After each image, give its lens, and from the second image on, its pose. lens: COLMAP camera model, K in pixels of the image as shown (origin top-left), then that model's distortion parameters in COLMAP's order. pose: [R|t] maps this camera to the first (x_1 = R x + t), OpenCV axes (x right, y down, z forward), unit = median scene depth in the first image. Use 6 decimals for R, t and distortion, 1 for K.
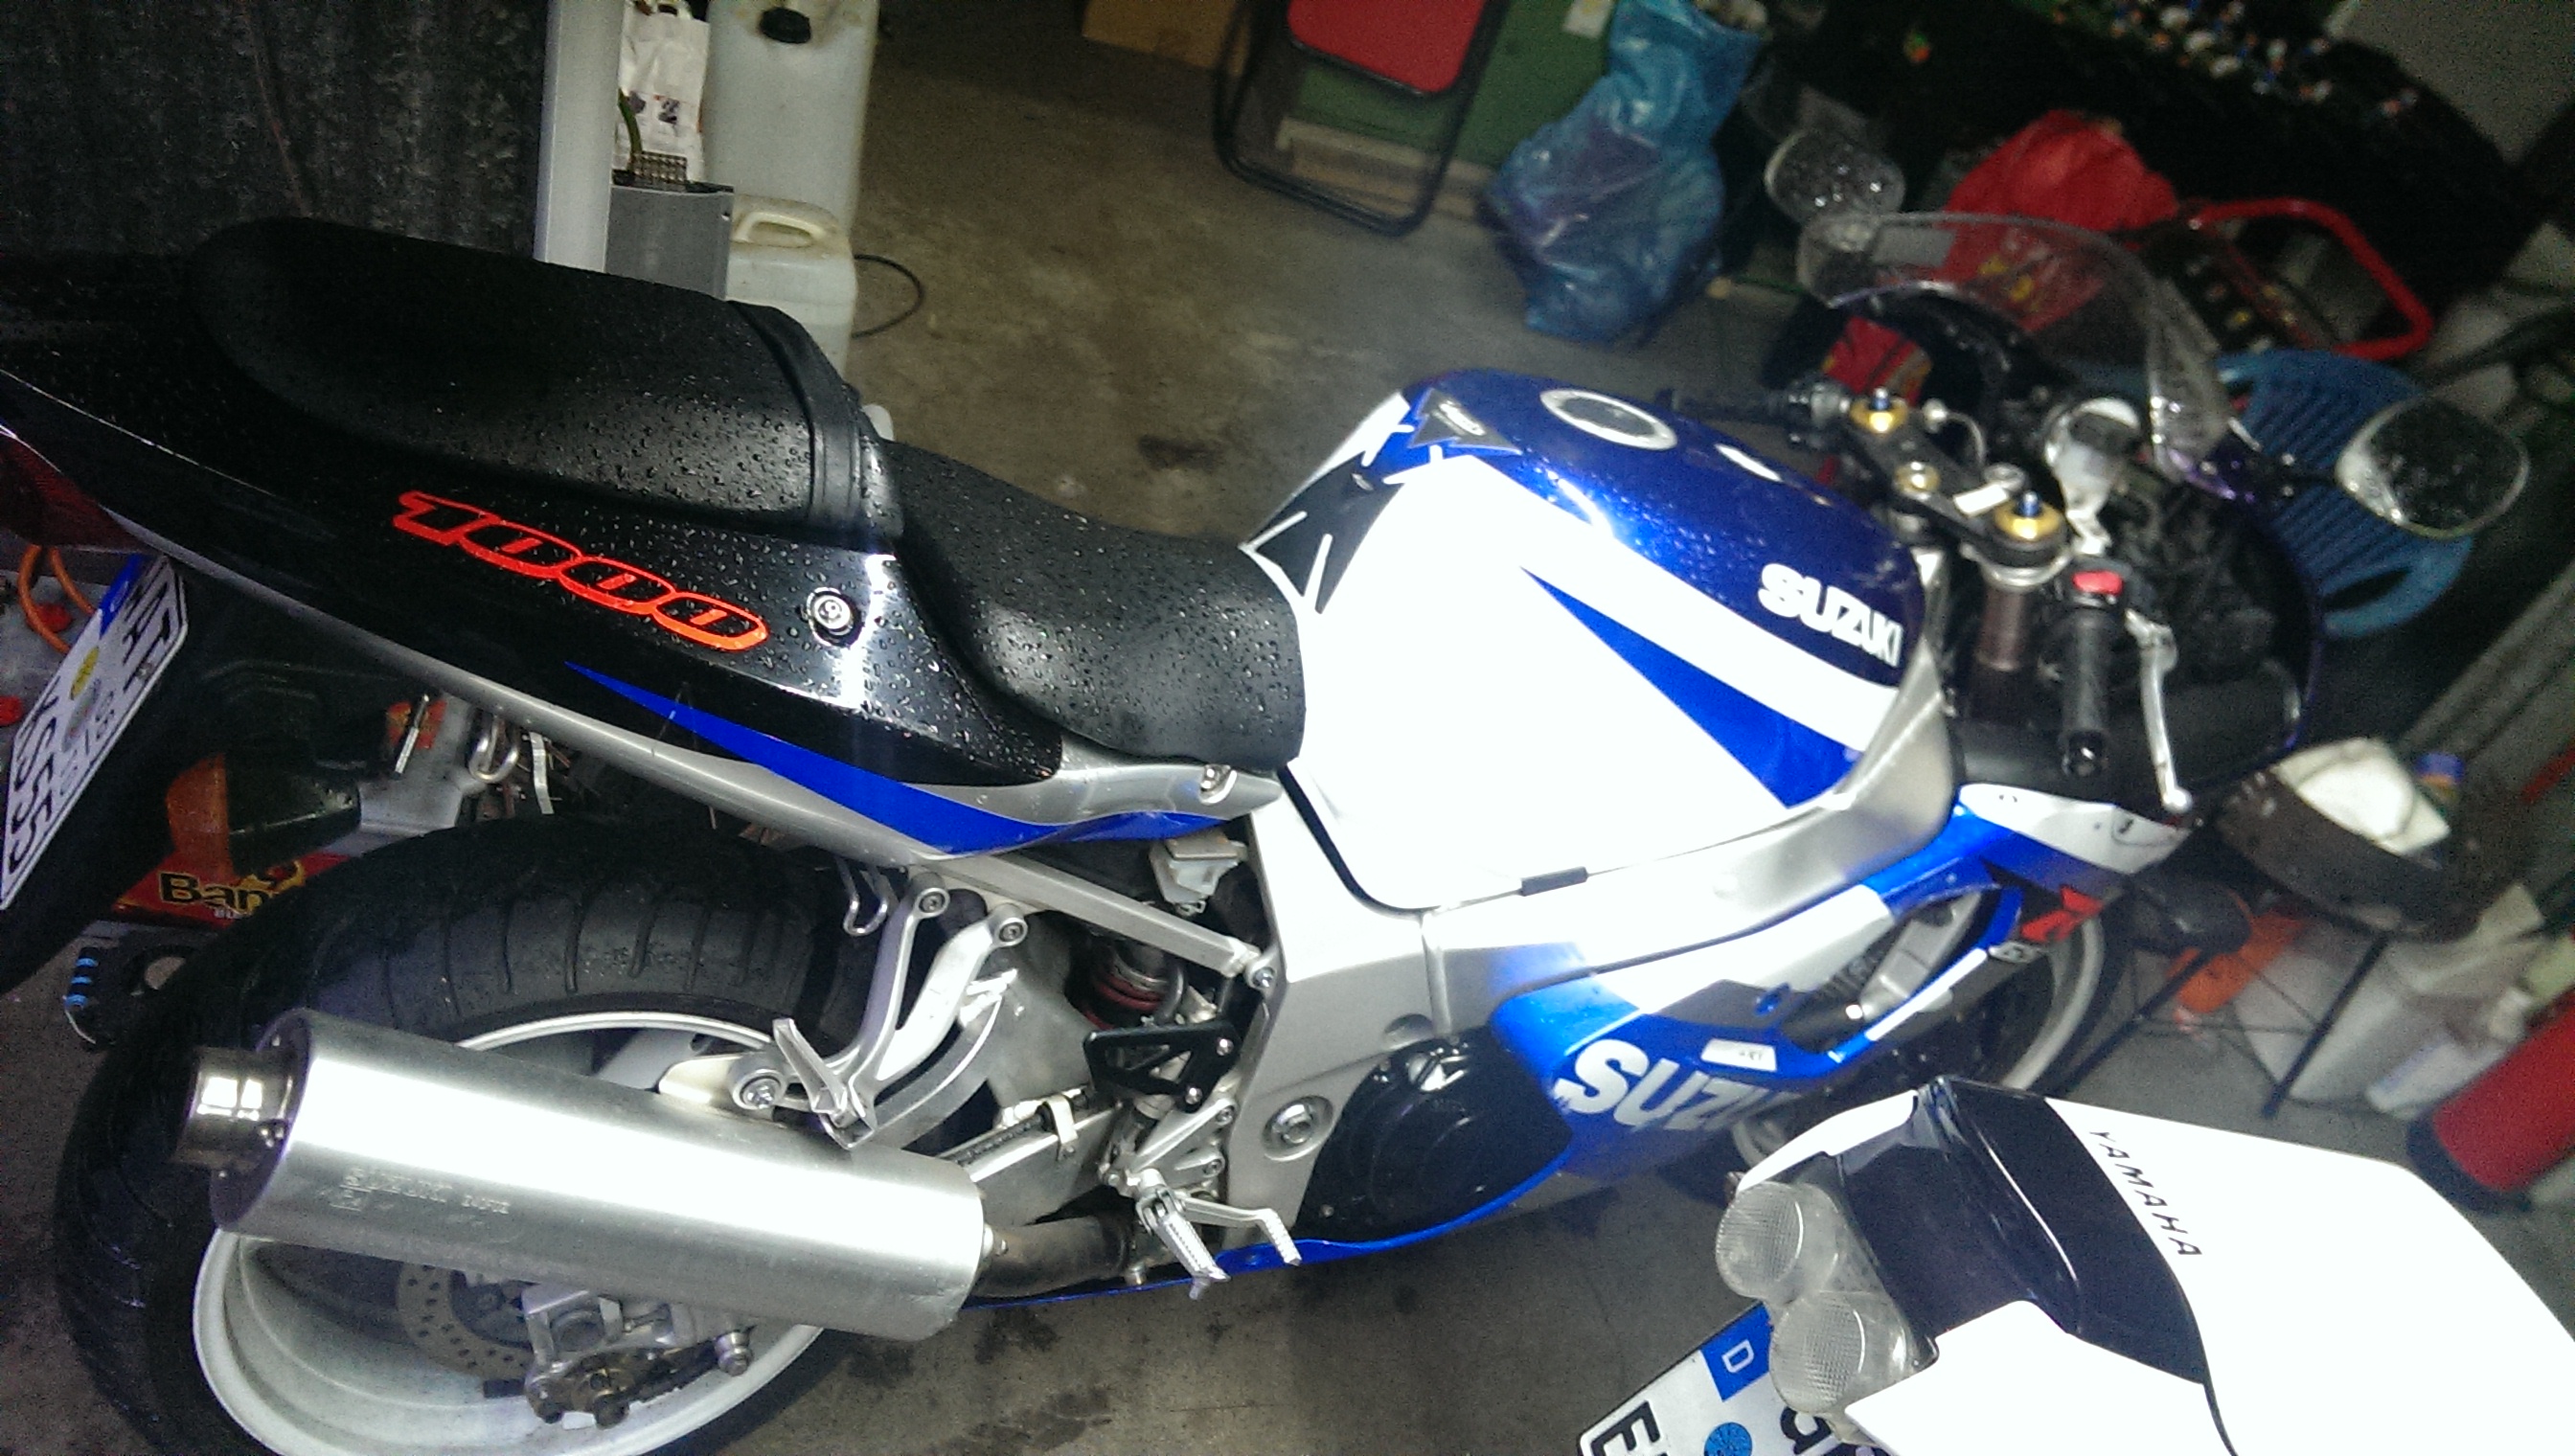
lens RADIAL K [[1812.0, 0, 1287.5], [0, 1812.0, 728.0], [0, 0, 1]] dist [0.000219, -0.003754]
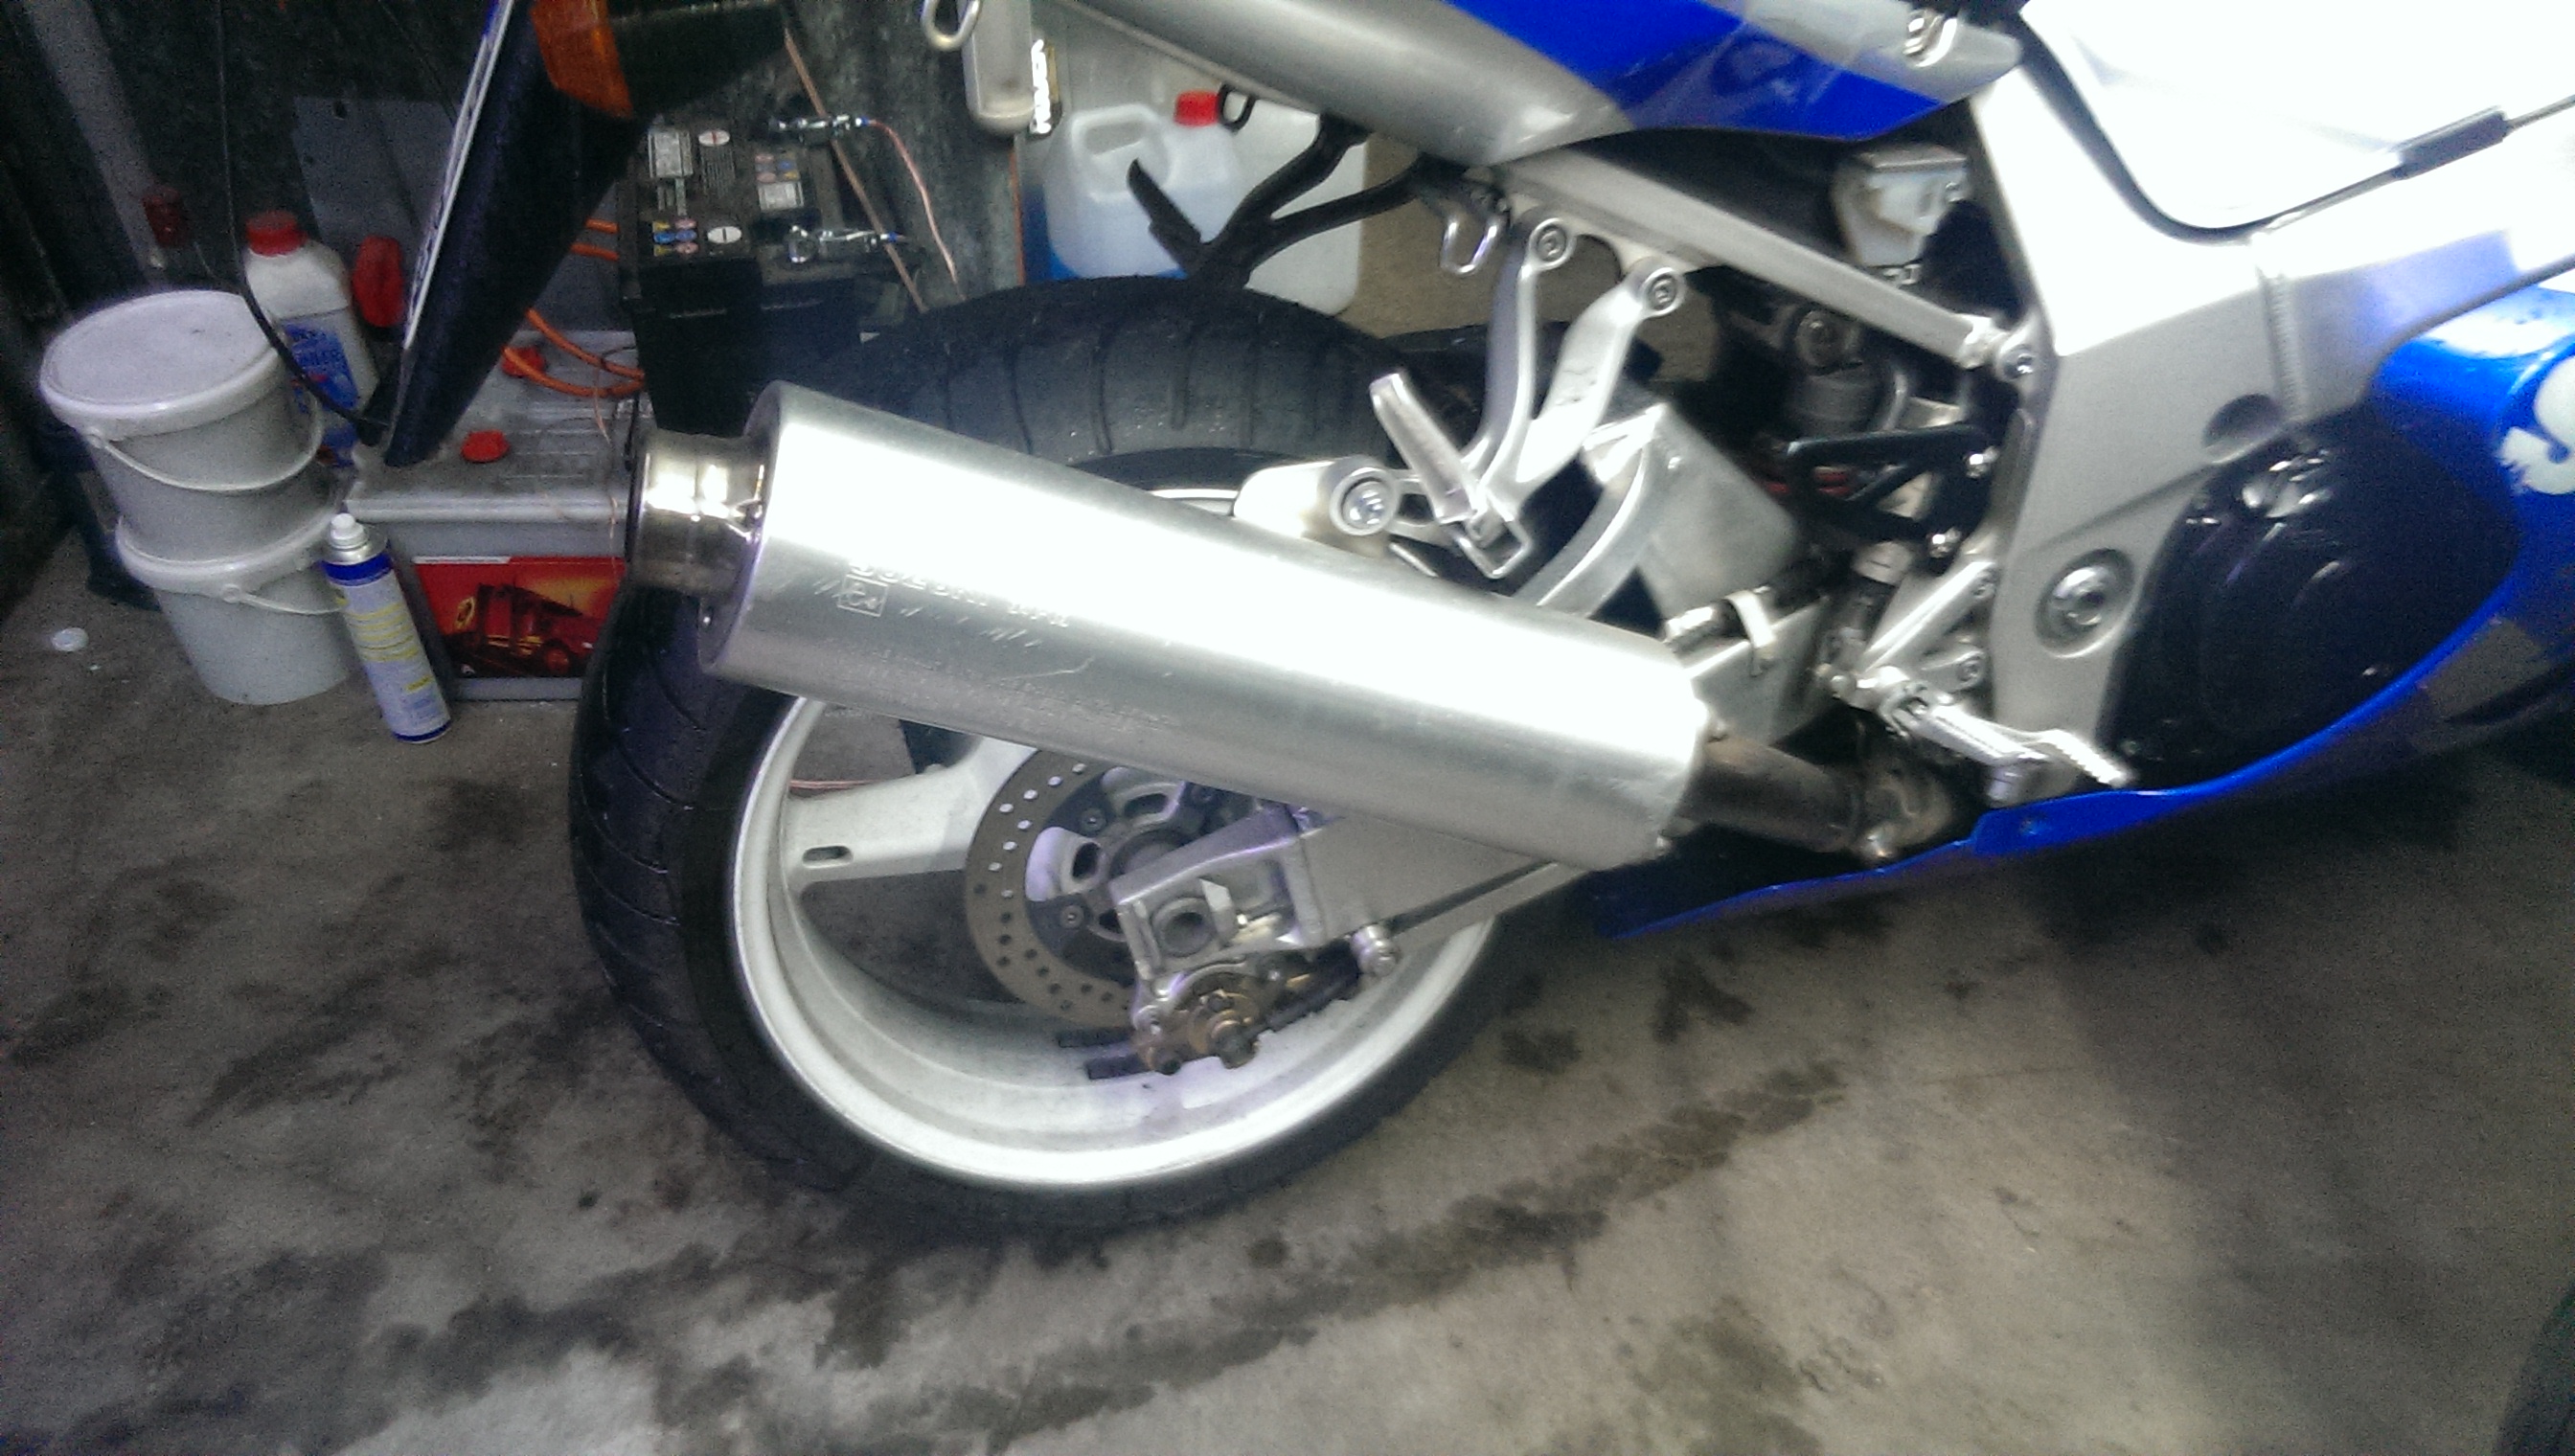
lens RADIAL K [[1833.1, 0, 1287.5], [0, 1833.1, 728.0], [0, 0, 1]] dist [0.141582, -0.247390]
pose [[0.953395, -0.152388, -0.260414, -0.117121], [0.160037, 0.987076, 0.008293, 0.226675], [0.255785, -0.049582, 0.965461, 0.226095]]
